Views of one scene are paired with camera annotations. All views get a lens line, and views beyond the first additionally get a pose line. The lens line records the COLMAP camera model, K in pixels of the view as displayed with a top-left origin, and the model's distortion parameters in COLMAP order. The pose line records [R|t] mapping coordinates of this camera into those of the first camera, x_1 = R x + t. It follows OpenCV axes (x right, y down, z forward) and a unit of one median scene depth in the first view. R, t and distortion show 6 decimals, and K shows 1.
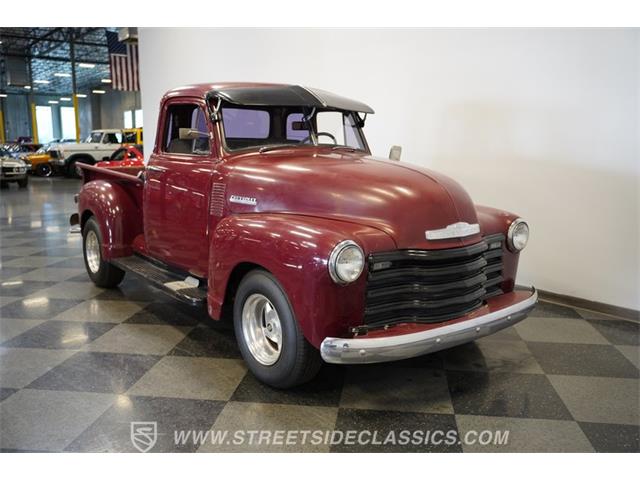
lens RADIAL K [[548.6, 0, 335.5], [0, 548.6, 252.1], [0, 0, 1]] dist [-0.015656, 0.059588]
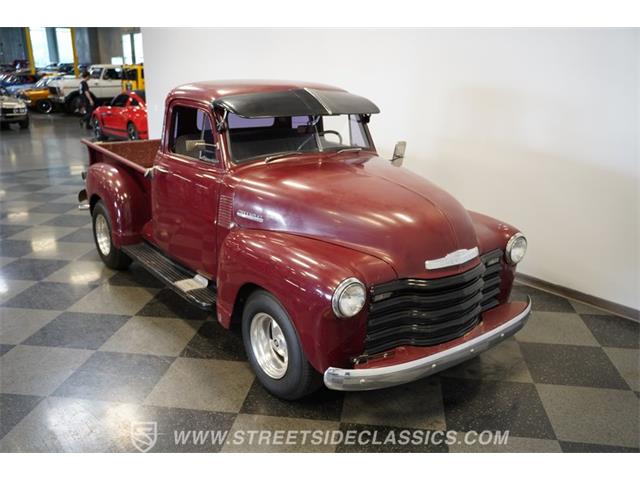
lens RADIAL K [[548.6, 0, 337.6], [0, 548.6, 255.9], [0, 0, 1]] dist [-0.015656, 0.059588]
pose [[0.999930, 0.010725, -0.004946, 0.002068], [-0.009998, 0.991615, 0.128844, -0.147548], [0.006287, -0.128785, 0.991653, -0.027563]]
